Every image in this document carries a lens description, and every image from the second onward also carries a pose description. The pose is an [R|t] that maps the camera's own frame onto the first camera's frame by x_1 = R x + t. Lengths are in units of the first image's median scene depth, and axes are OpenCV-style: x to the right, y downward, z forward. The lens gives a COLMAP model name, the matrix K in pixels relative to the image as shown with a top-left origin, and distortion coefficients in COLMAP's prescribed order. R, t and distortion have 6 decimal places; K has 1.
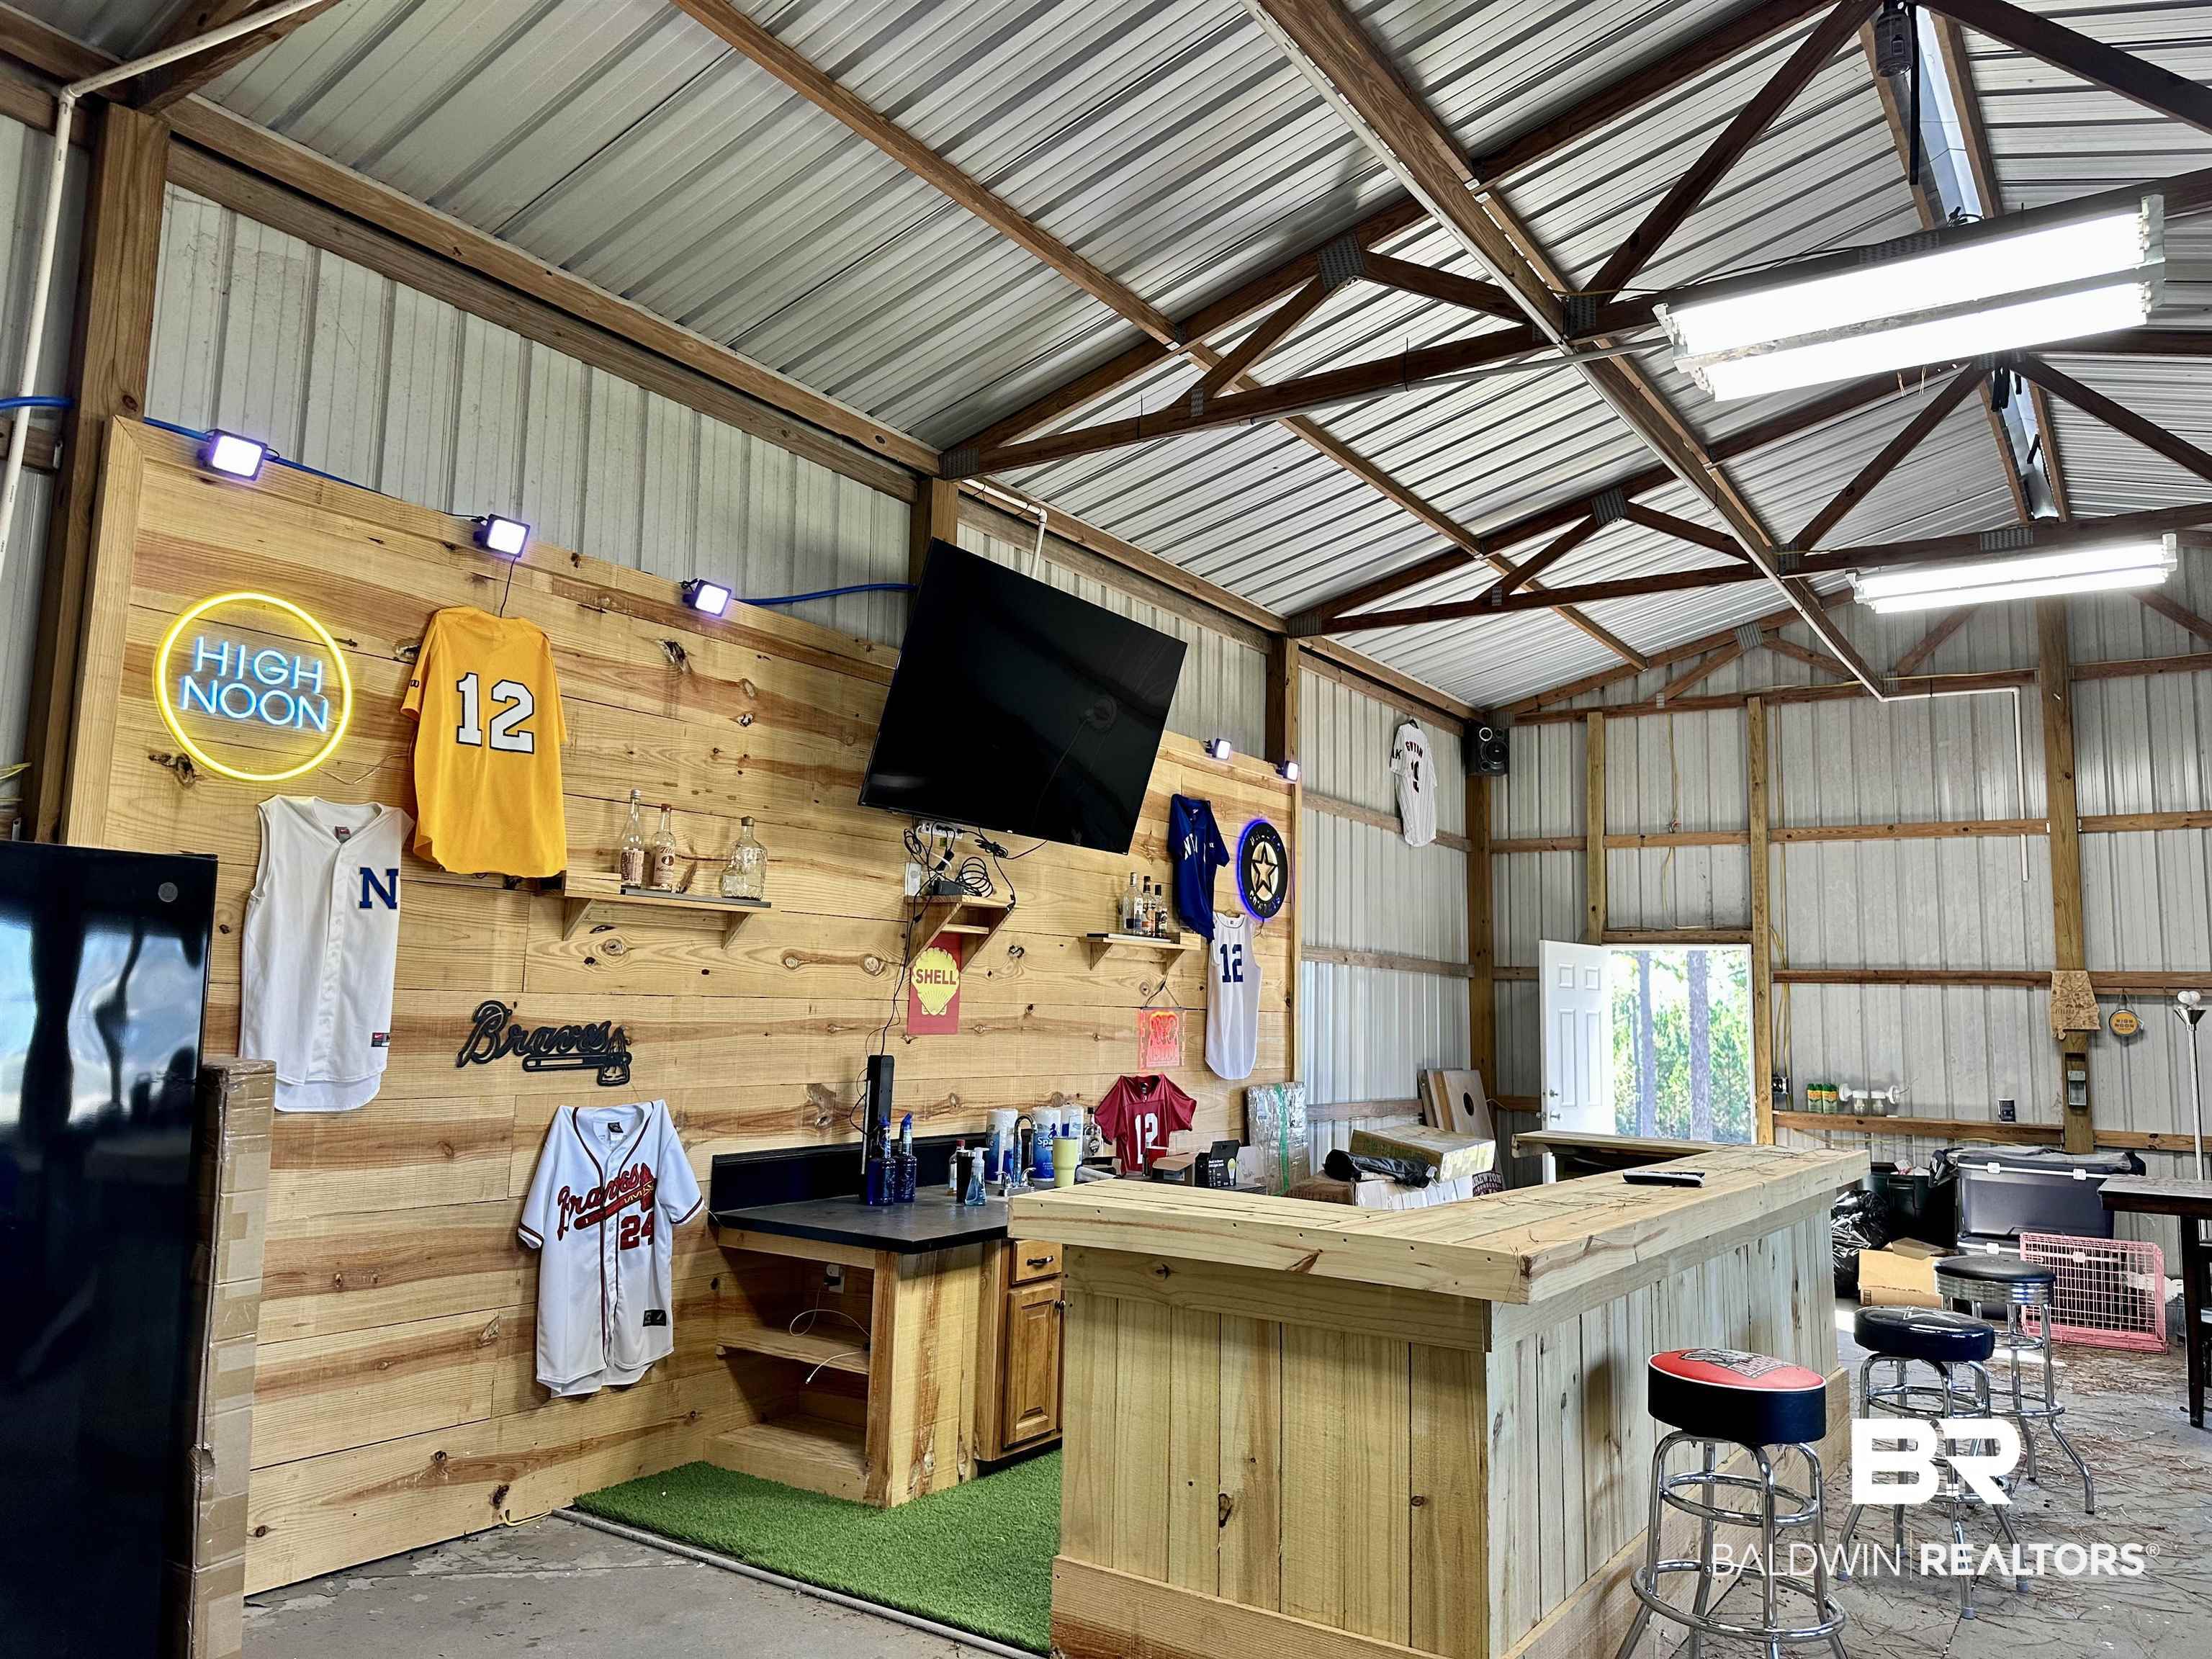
lens RADIAL K [[1541.9, 0, 1097.7], [0, 1541.9, 820.7], [0, 0, 1]] dist [0.078743, -0.089677]
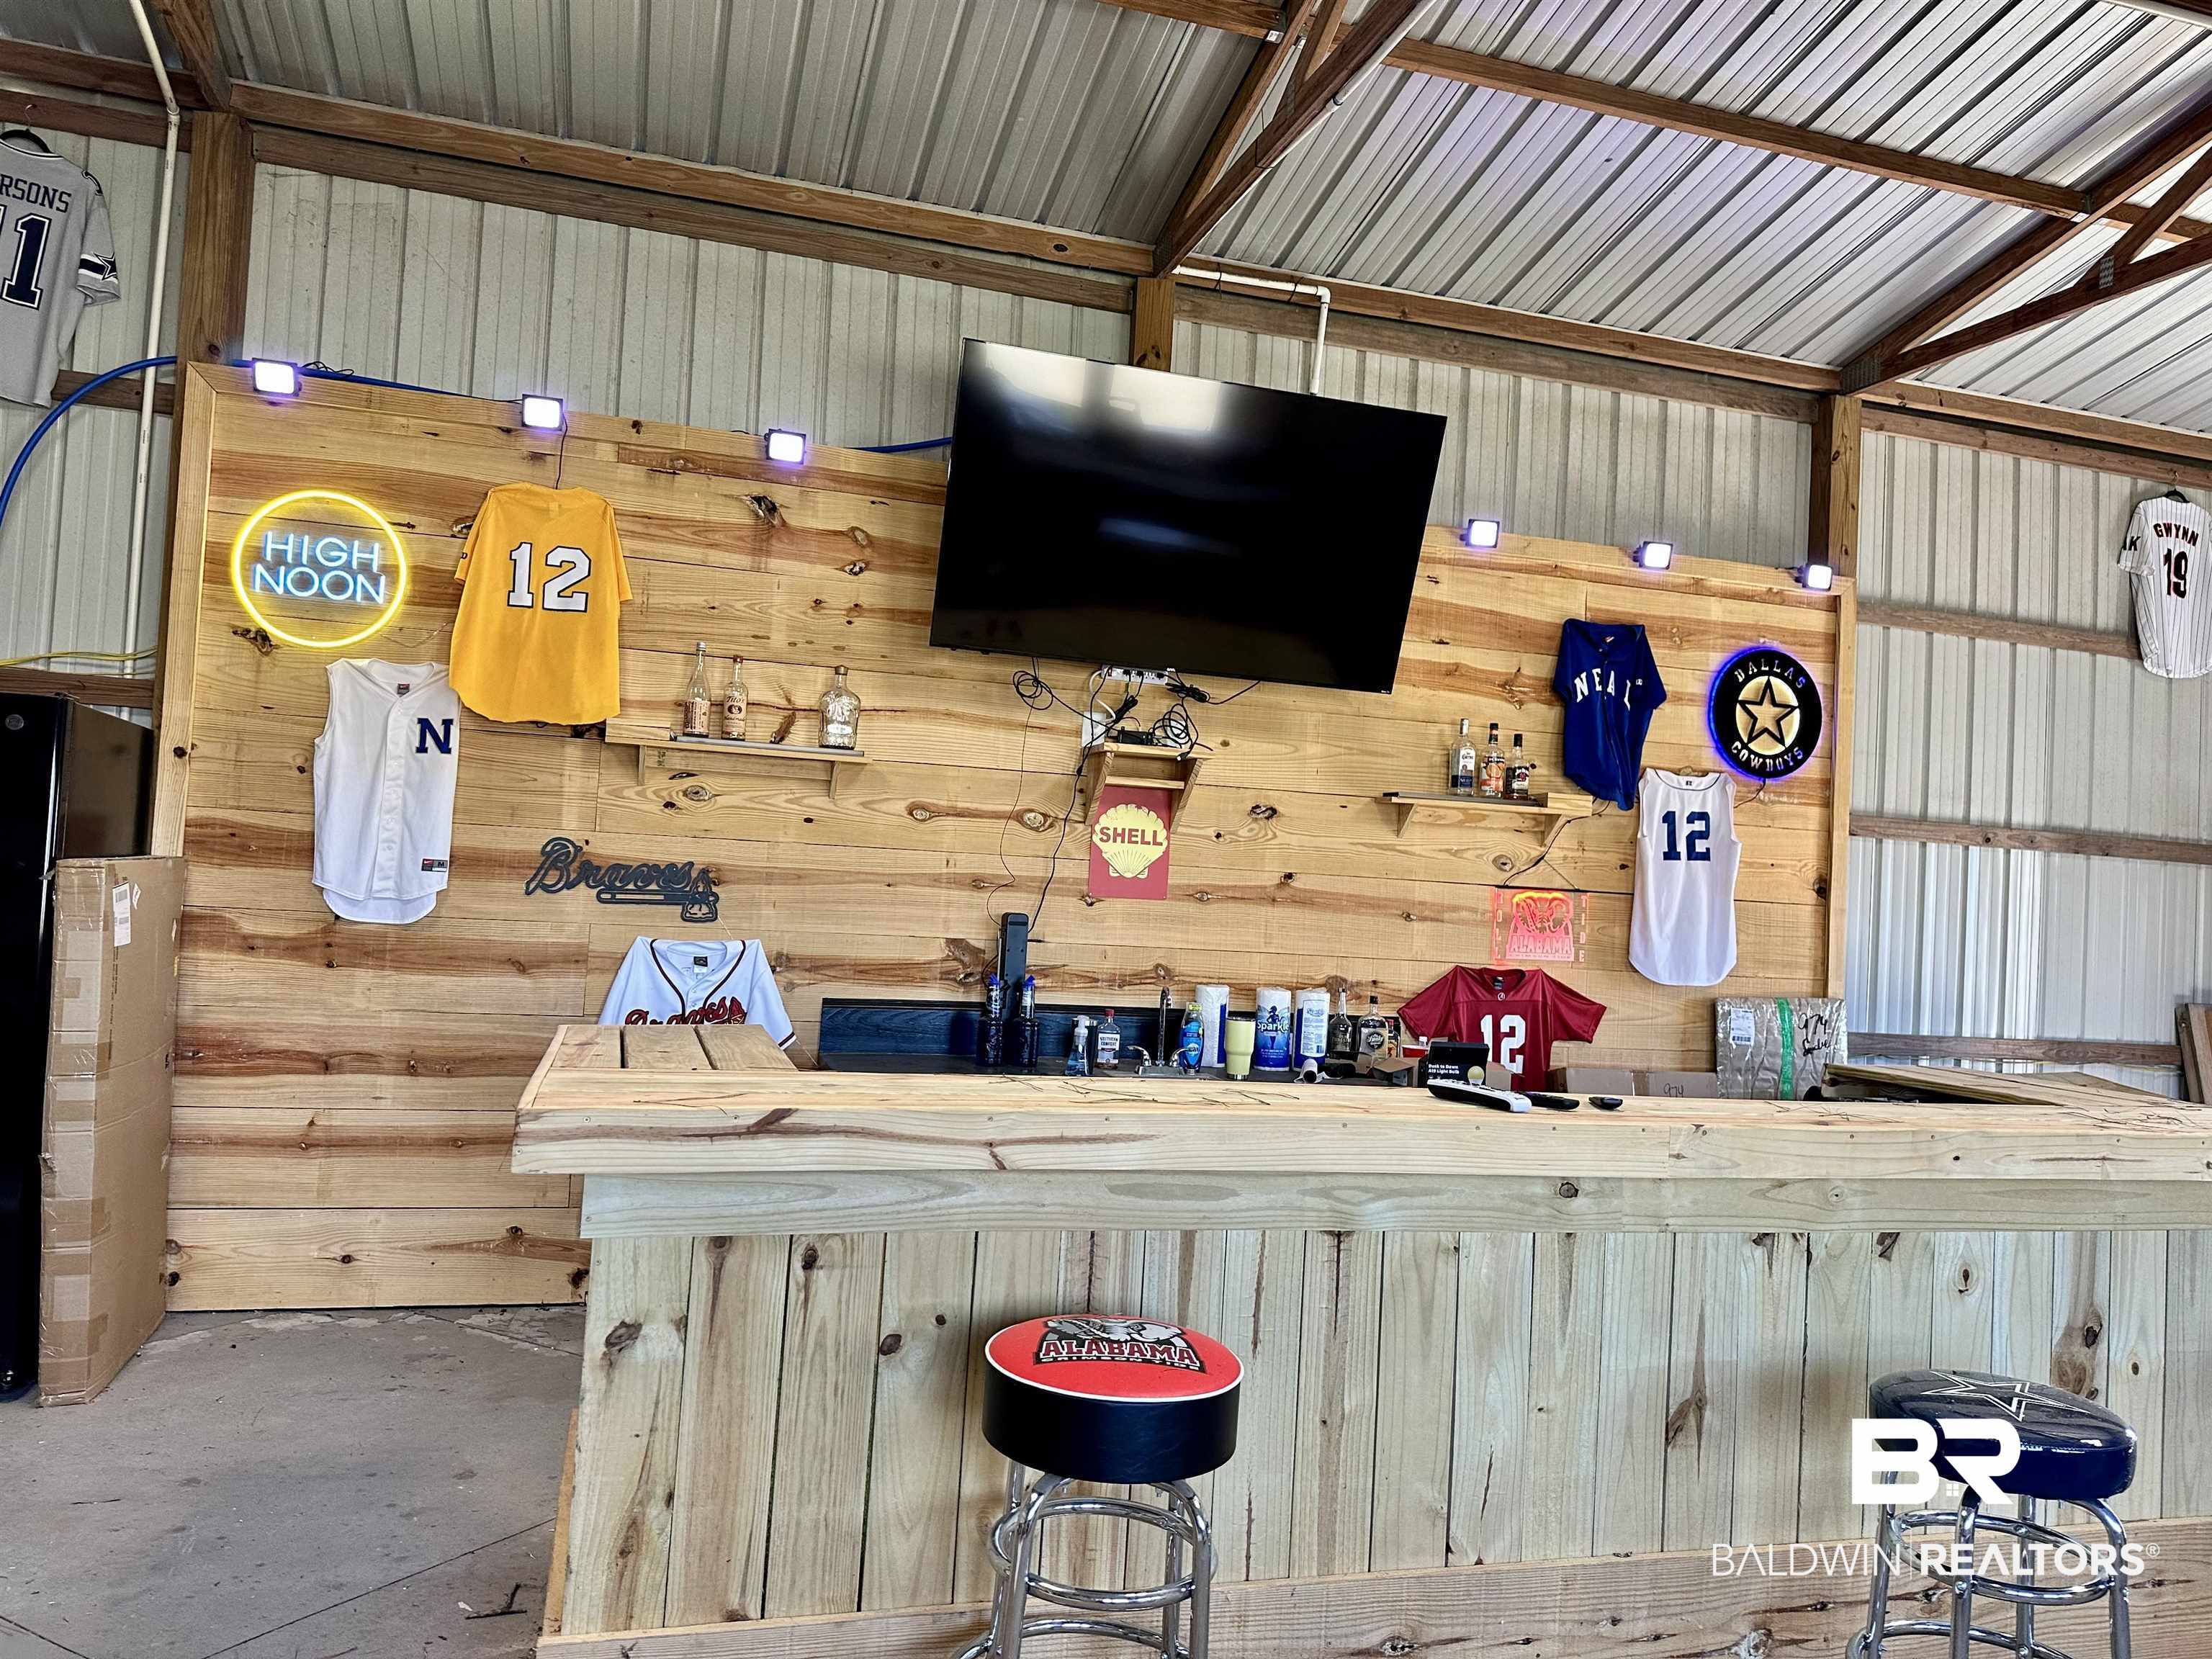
lens RADIAL K [[1541.9, 0, 1101.8], [0, 1541.9, 822.6], [0, 0, 1]] dist [0.078743, -0.089677]
pose [[0.776005, -0.007528, -0.630681, 0.530921], [0.040774, 0.998436, 0.038252, 0.067665], [0.629407, -0.055399, 0.775099, 0.333486]]
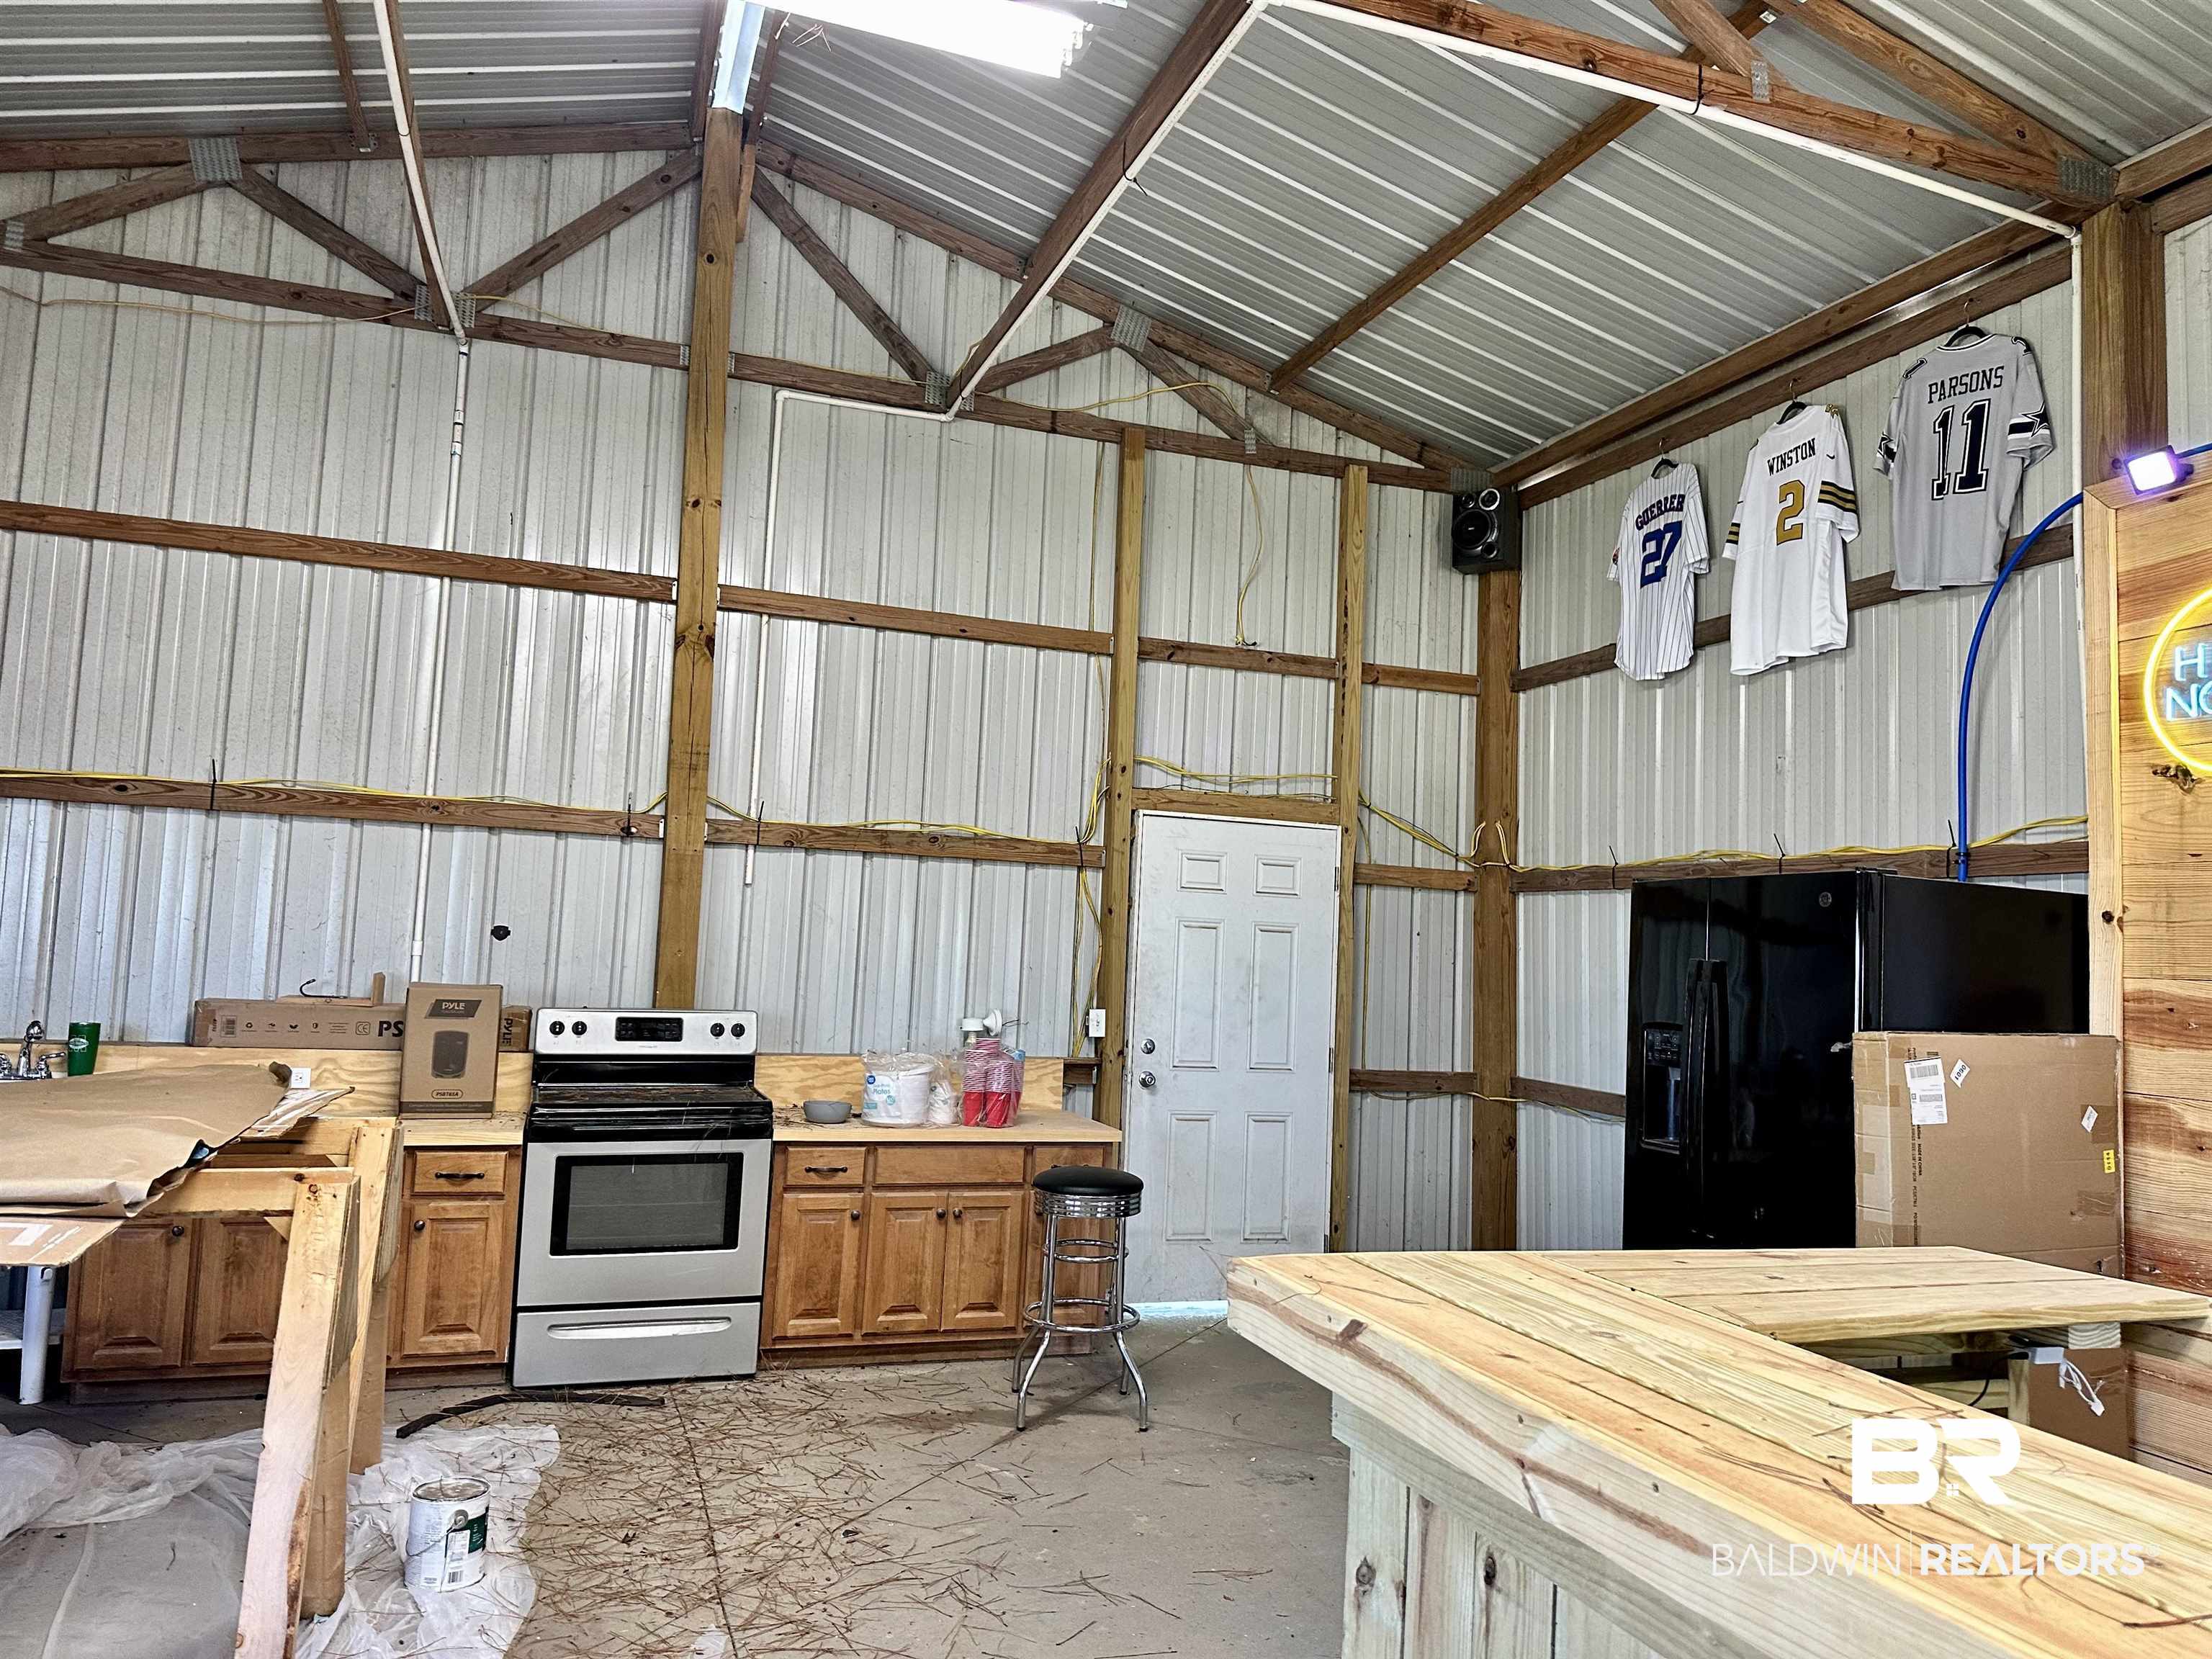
lens RADIAL K [[1541.9, 0, 1120.5], [0, 1541.9, 838.5], [0, 0, 1]] dist [0.078743, -0.089677]
pose [[-0.591103, -0.108008, -0.799332, 0.492121], [0.043382, 0.985303, -0.165218, 0.111024], [0.805429, -0.132337, -0.577729, 0.763512]]
